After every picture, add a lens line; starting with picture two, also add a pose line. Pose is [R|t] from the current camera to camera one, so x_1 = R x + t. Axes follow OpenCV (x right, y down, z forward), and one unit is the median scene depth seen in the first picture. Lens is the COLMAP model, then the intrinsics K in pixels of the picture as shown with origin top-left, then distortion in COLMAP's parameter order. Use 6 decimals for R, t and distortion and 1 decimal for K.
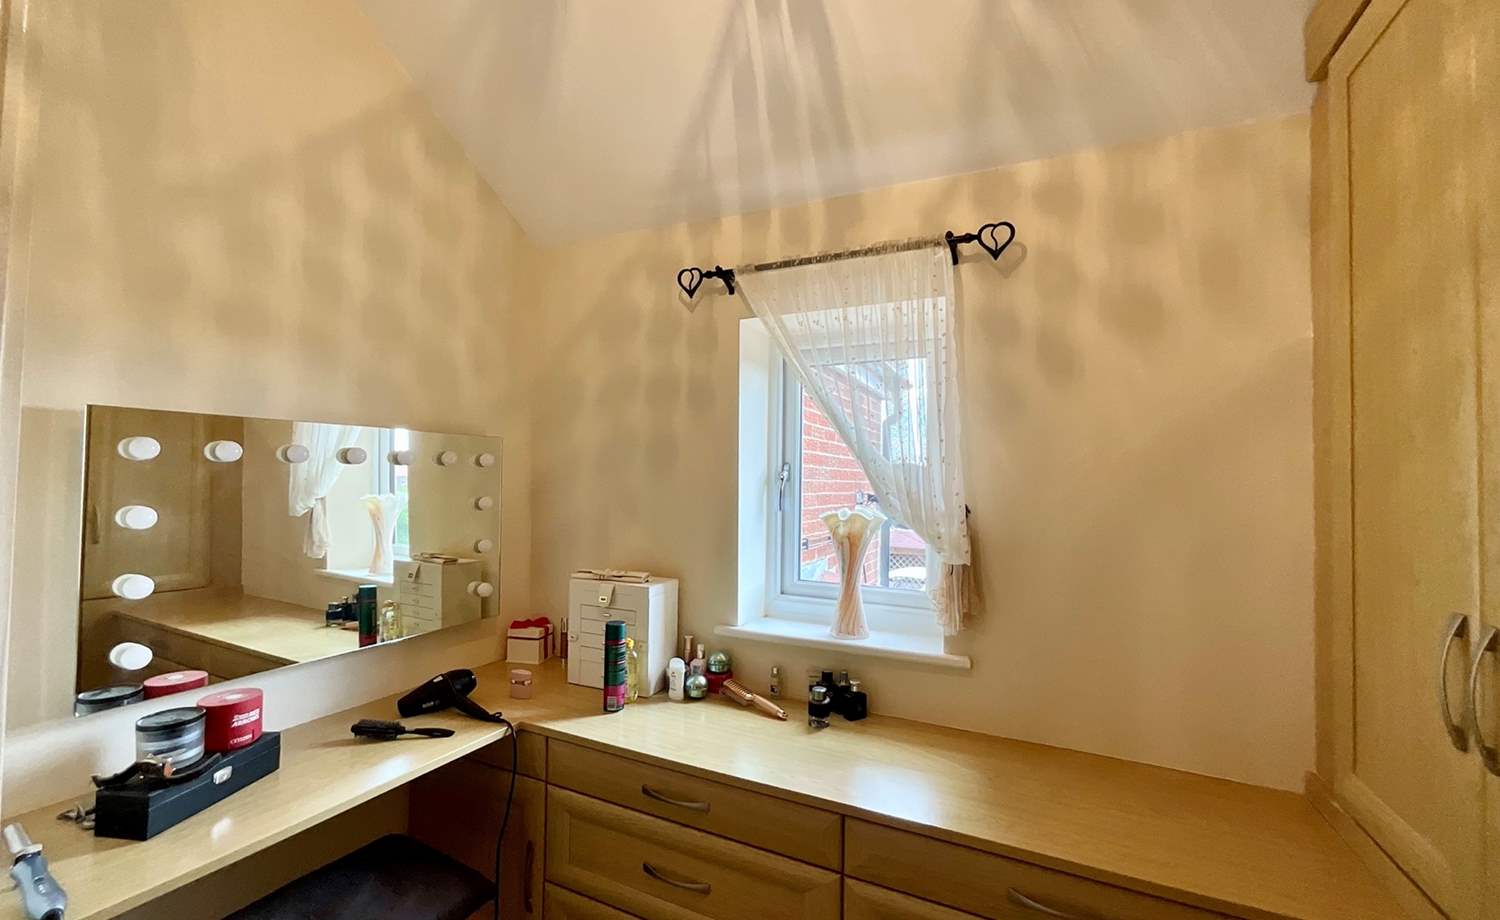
lens RADIAL K [[612.8, 0, 750.0], [0, 612.8, 460.0], [0, 0, 1]] dist [-0.002535, 0.000342]
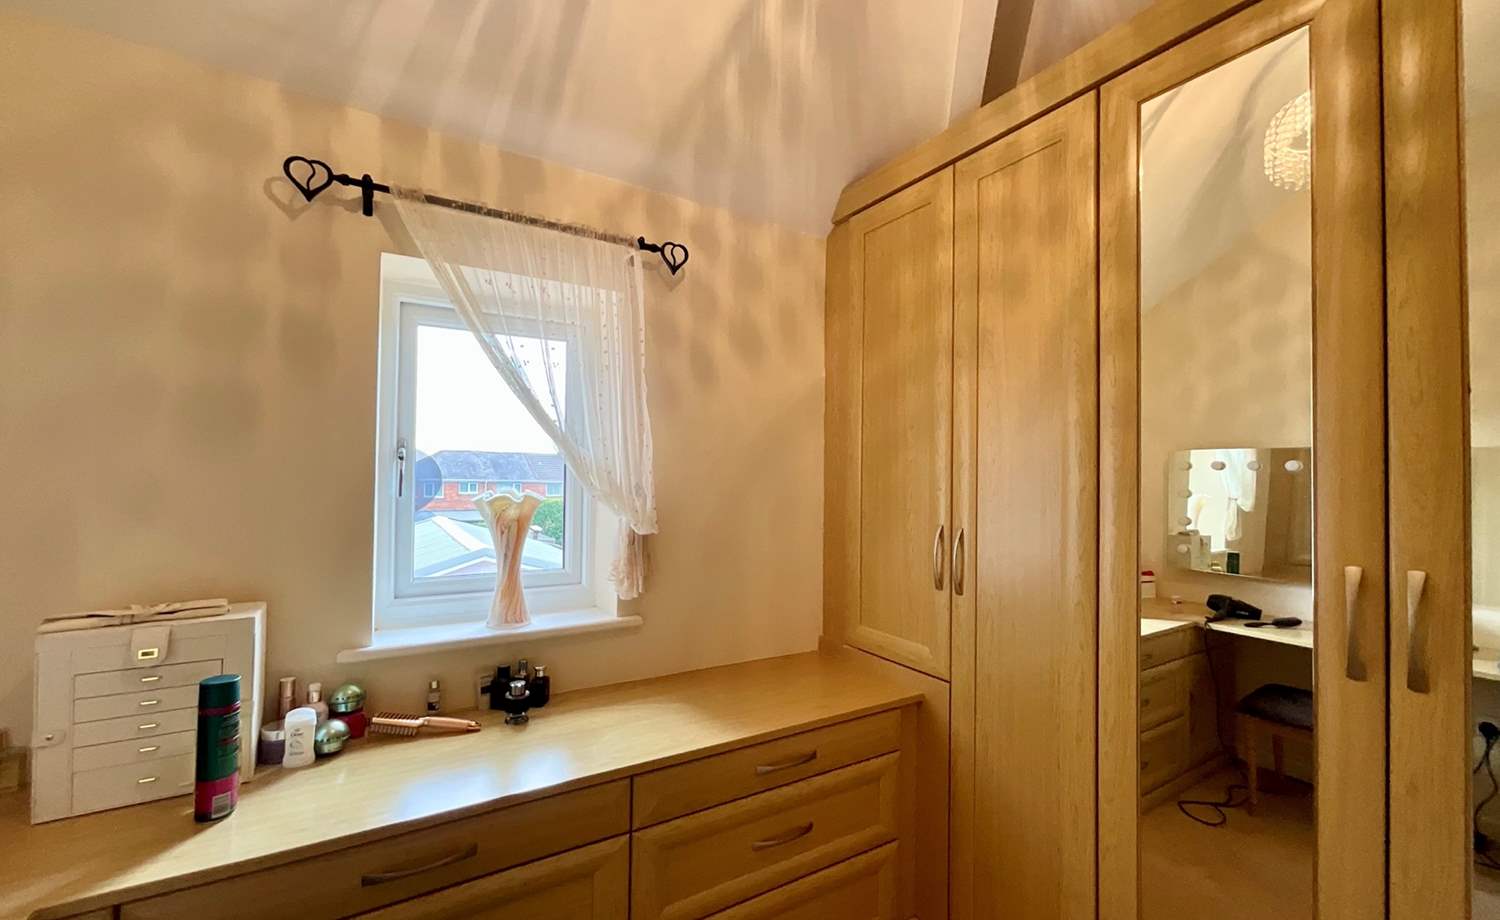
lens RADIAL K [[612.8, 0, 750.0], [0, 612.8, 460.0], [0, 0, 1]] dist [-0.002535, 0.000342]
pose [[0.547390, 0.008740, 0.836832, -0.455240], [-0.030493, 0.999490, 0.009507, 0.014091], [-0.836322, -0.030721, 0.547378, 0.196091]]
